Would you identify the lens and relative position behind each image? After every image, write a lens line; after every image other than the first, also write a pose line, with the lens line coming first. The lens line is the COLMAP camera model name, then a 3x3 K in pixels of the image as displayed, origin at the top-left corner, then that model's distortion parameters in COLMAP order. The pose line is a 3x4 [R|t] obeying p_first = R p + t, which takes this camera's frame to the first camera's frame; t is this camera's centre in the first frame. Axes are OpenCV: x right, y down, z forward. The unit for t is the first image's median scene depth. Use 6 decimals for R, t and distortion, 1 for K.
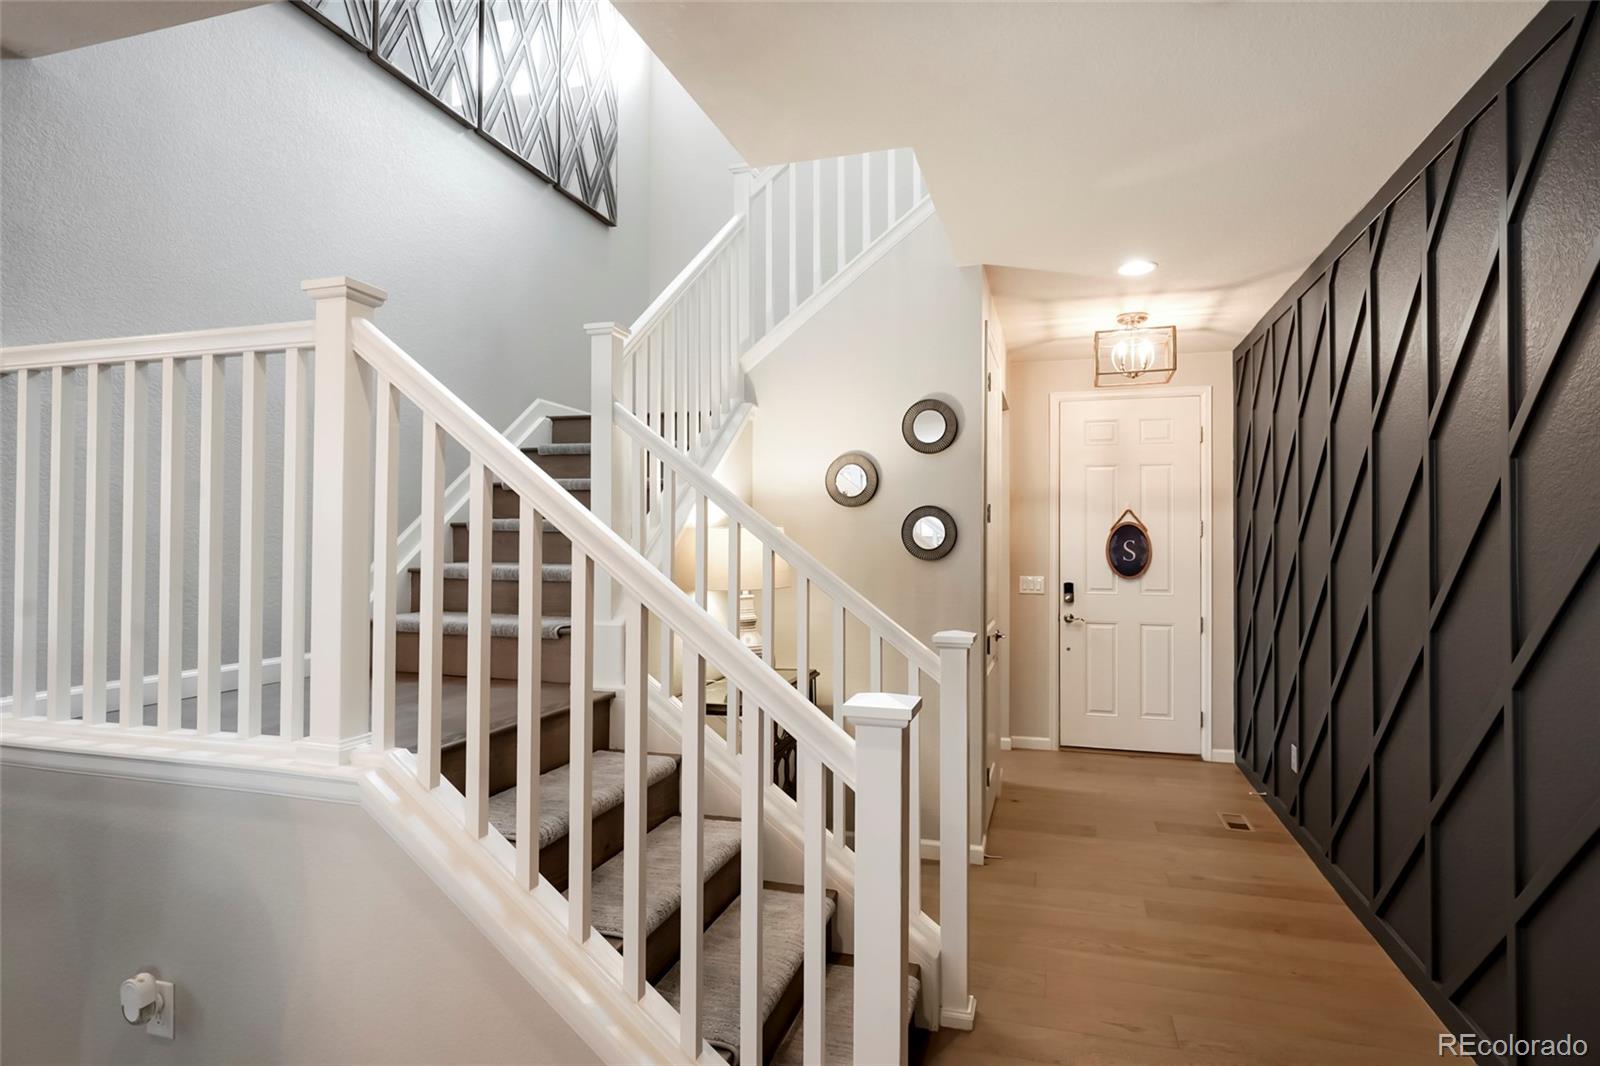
lens RADIAL K [[827.0, 0, 800.0], [0, 827.0, 533.0], [0, 0, 1]] dist [-0.002722, -0.000738]
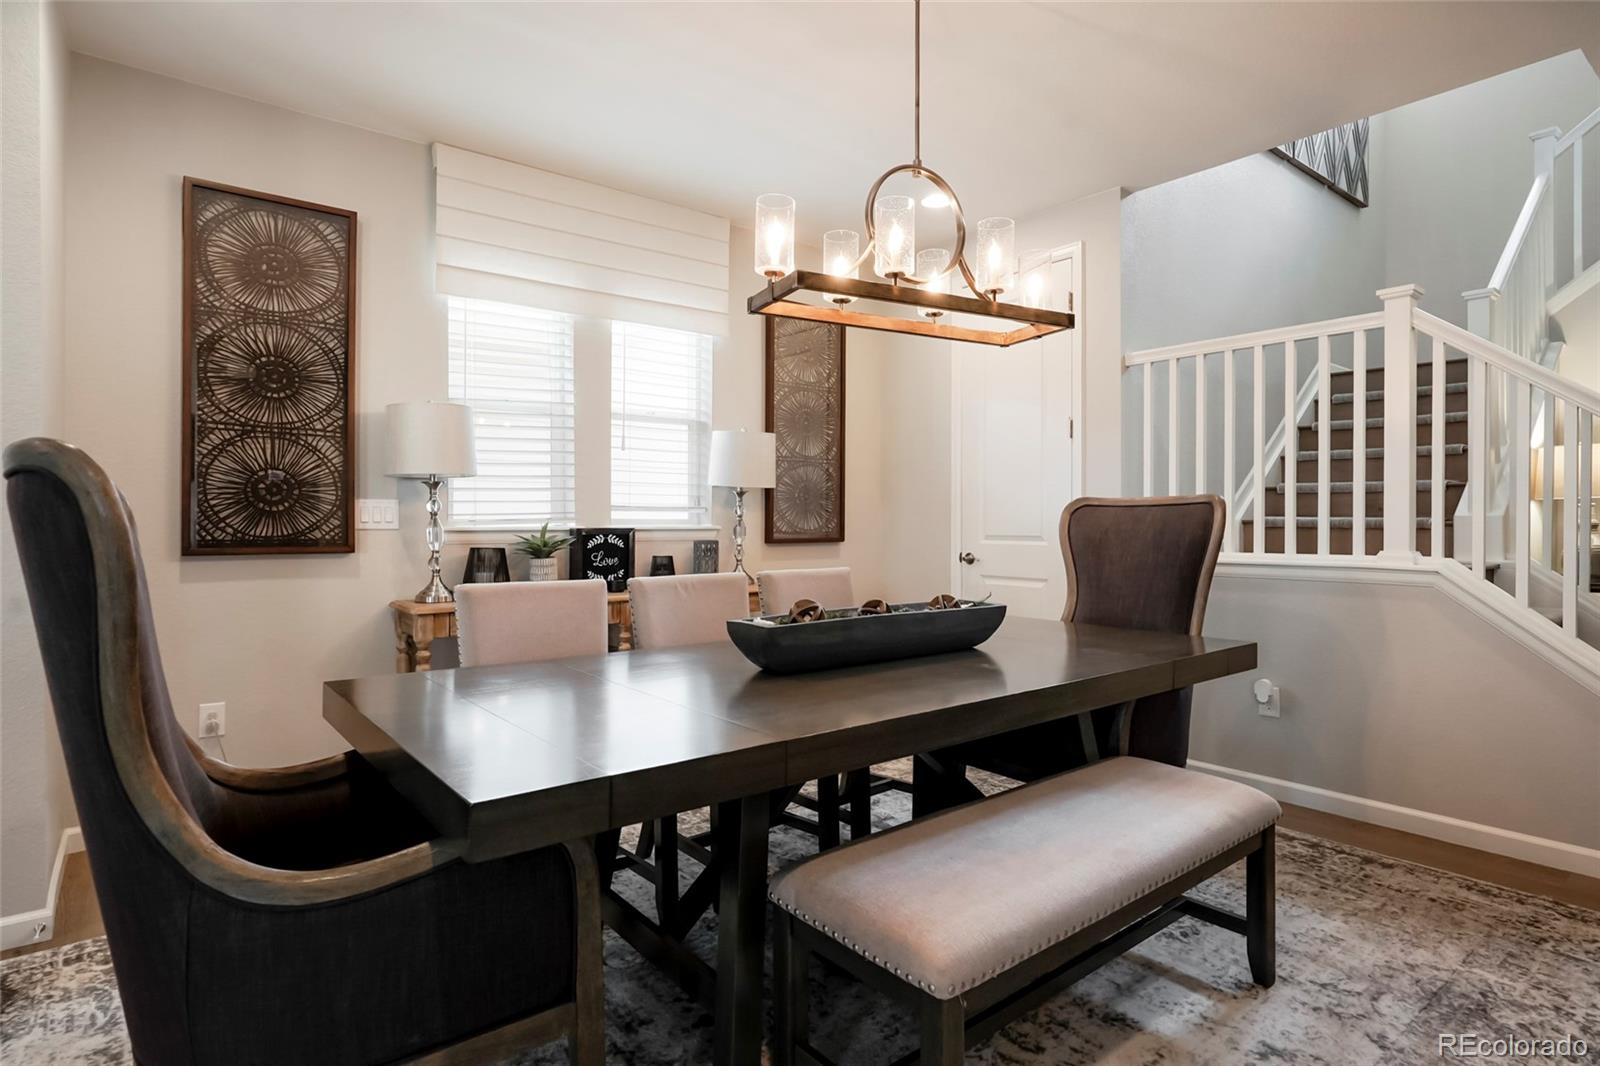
lens RADIAL K [[827.0, 0, 800.0], [0, 827.0, 533.0], [0, 0, 1]] dist [-0.002722, -0.000738]
pose [[0.832953, 0.006132, -0.553310, -0.292621], [0.006057, 0.999778, 0.020198, 0.073343], [0.553311, -0.020175, 0.832731, -0.510164]]
